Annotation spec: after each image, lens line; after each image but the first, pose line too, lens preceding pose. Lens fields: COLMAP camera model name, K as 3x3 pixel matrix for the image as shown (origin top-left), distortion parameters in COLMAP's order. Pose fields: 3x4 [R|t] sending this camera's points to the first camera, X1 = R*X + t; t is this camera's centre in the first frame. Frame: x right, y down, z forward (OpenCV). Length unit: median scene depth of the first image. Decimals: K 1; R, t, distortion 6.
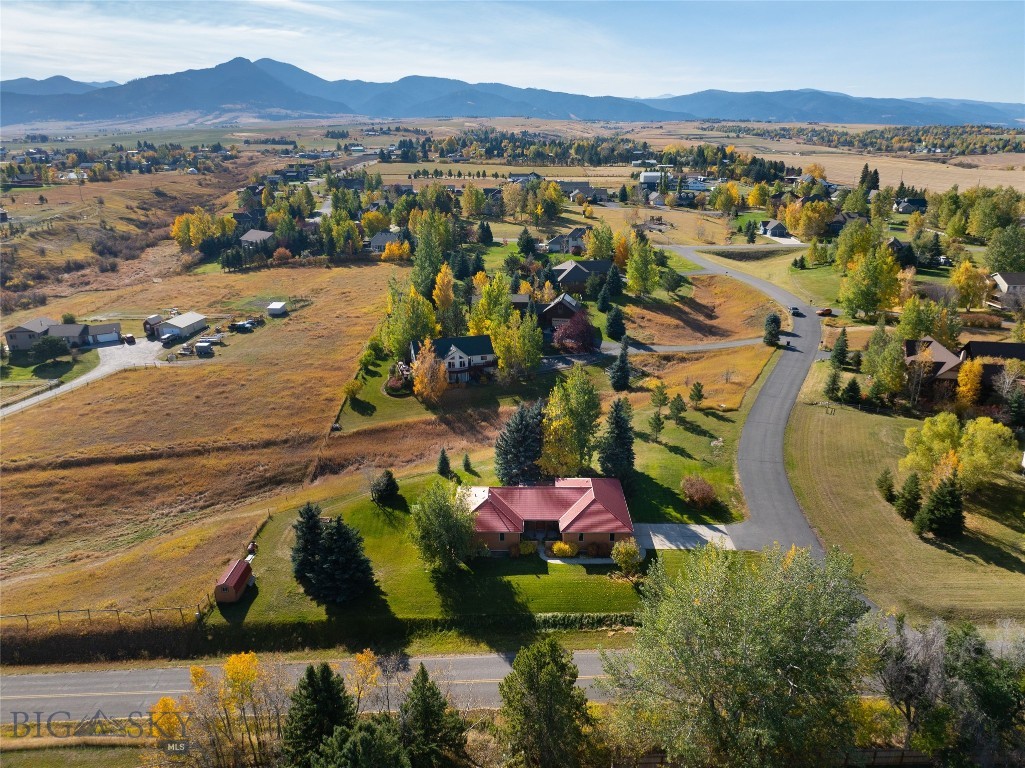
lens RADIAL K [[722.6, 0, 515.2], [0, 722.6, 378.5], [0, 0, 1]] dist [-0.053285, 0.020548]
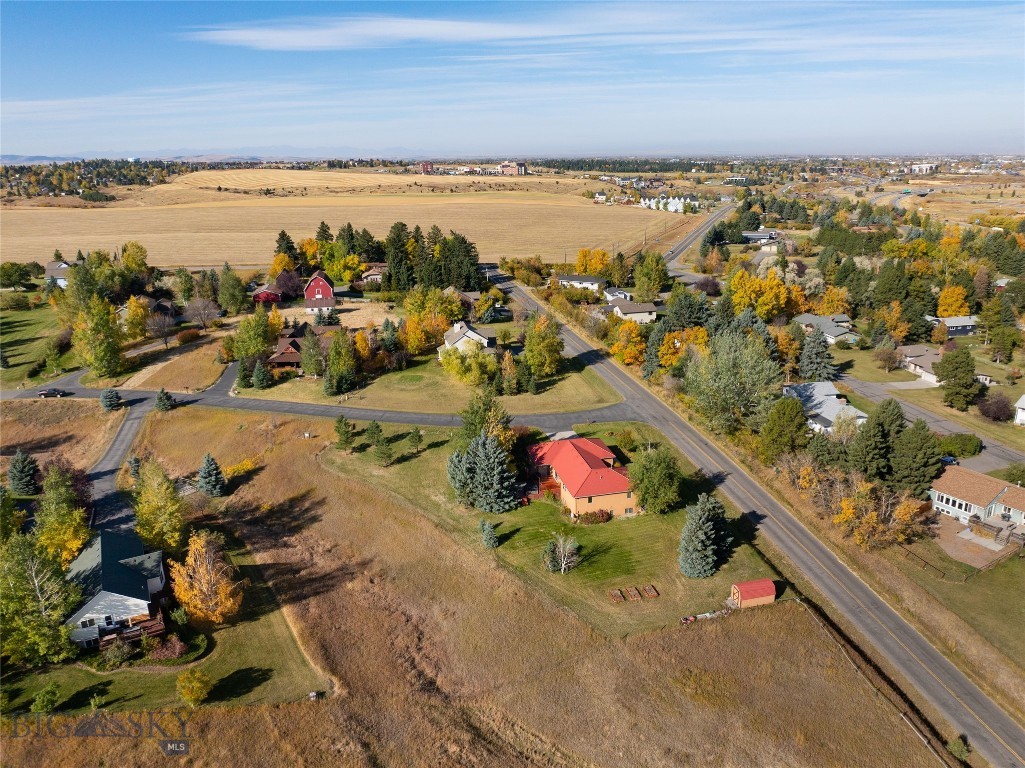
lens RADIAL K [[722.6, 0, 515.2], [0, 722.6, 378.5], [0, 0, 1]] dist [-0.053285, 0.020548]
pose [[-0.225301, -0.273757, 0.935038, -0.844666], [0.329466, 0.881768, 0.337546, -0.341945], [-0.916892, 0.384113, -0.108470, 0.887512]]
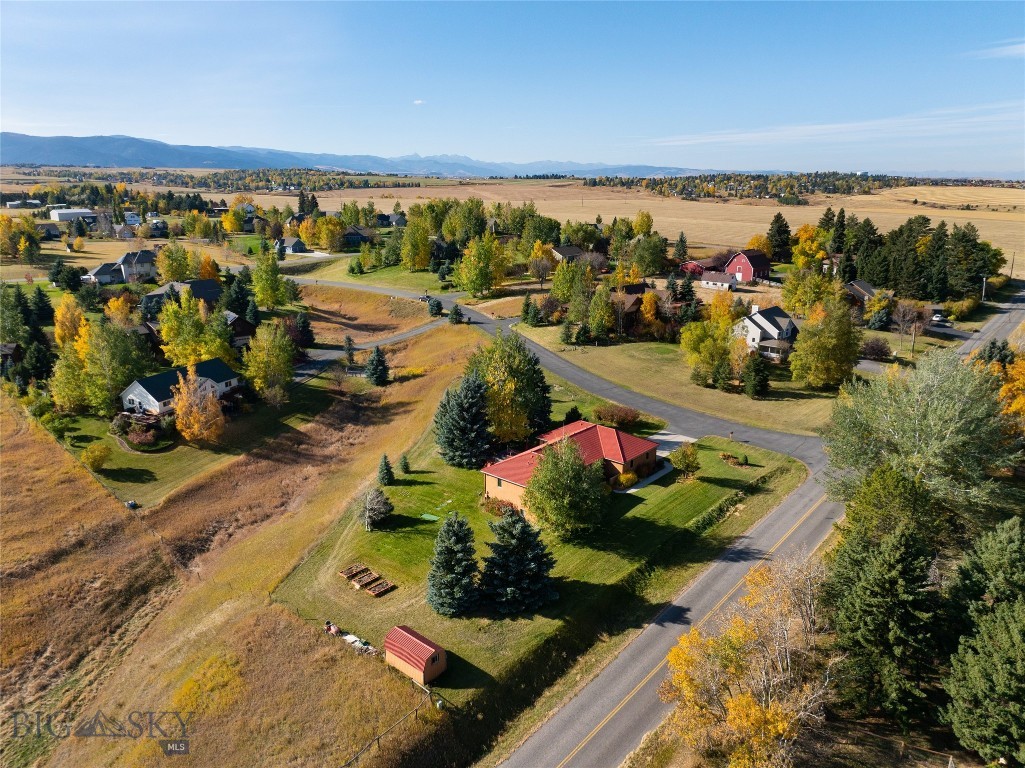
lens RADIAL K [[705.2, 0, 523.7], [0, 705.2, 384.6], [0, 0, 1]] dist [-0.046711, 0.002953]
pose [[0.645036, -0.203230, 0.736632, -0.522290], [0.236199, 0.969805, 0.060732, 0.003930], [-0.726732, 0.134817, 0.673562, 0.275039]]
